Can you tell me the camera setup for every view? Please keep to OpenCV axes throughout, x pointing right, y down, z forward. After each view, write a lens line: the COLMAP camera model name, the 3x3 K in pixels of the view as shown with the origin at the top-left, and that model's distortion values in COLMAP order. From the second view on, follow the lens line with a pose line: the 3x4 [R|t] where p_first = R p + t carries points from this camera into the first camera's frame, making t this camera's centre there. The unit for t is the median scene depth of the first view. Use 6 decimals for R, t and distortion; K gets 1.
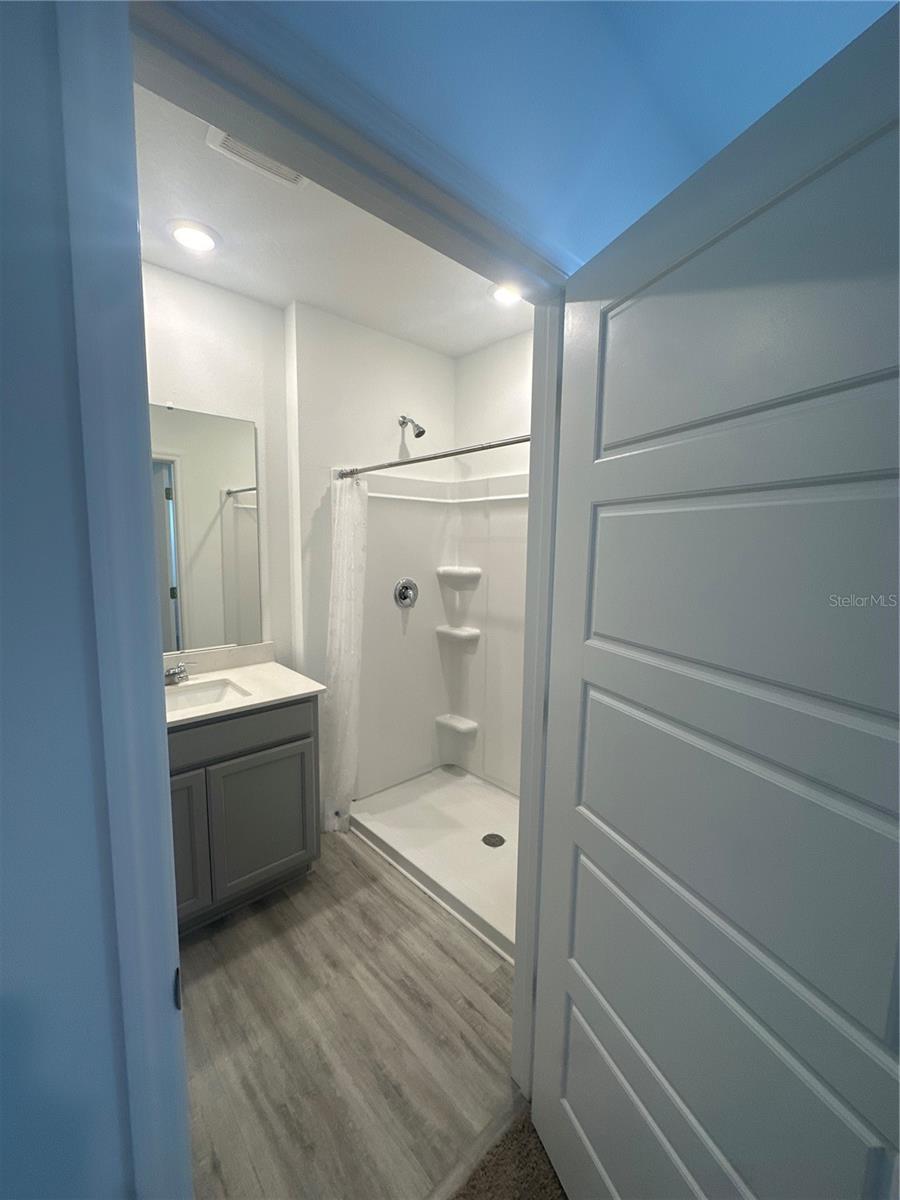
lens RADIAL K [[478.0, 0, 449.0], [0, 478.0, 600.1], [0, 0, 1]] dist [-0.007372, 0.001916]
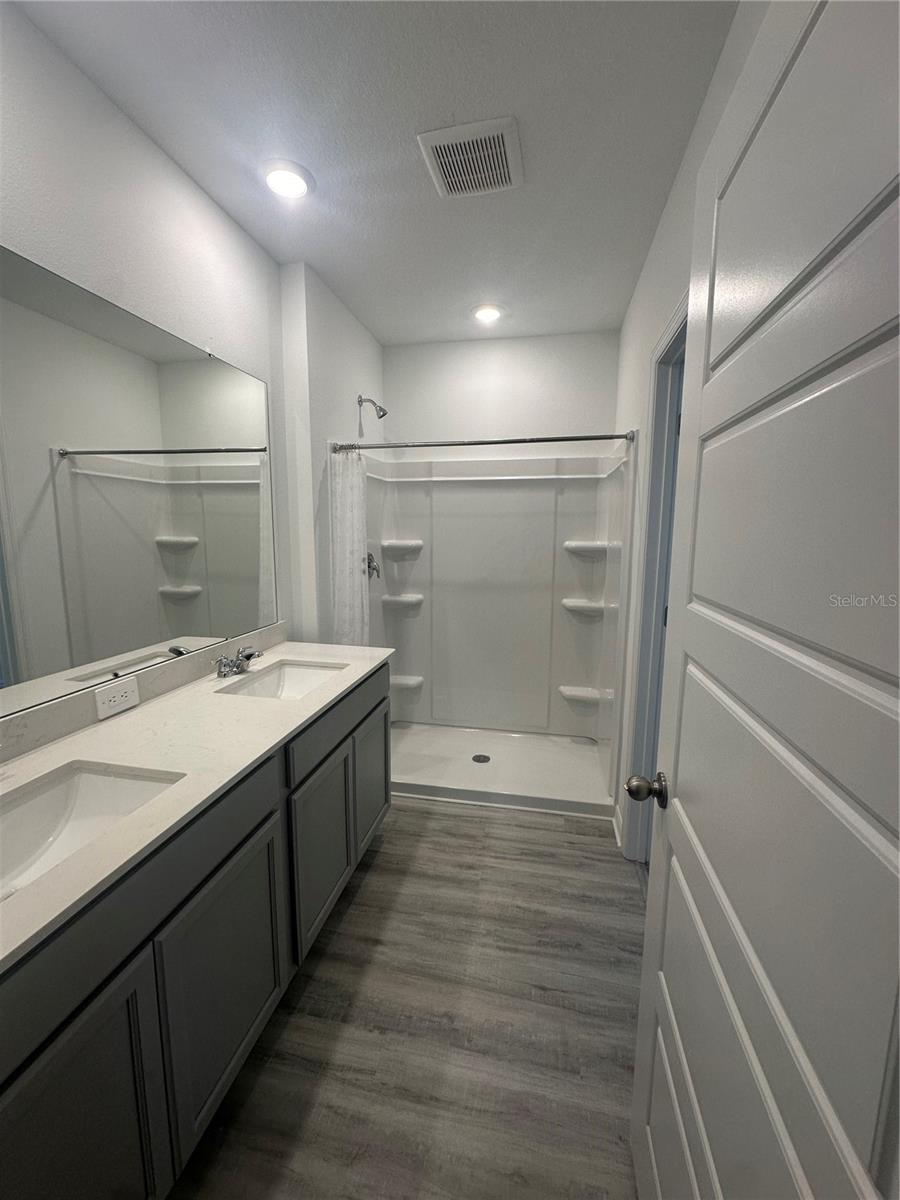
lens RADIAL K [[478.0, 0, 449.0], [0, 478.0, 600.1], [0, 0, 1]] dist [-0.007372, 0.001916]
pose [[0.812091, -0.094537, 0.575822, -0.643905], [0.075442, 0.995517, 0.057044, 0.016958], [-0.578634, -0.002884, 0.815583, 0.039230]]
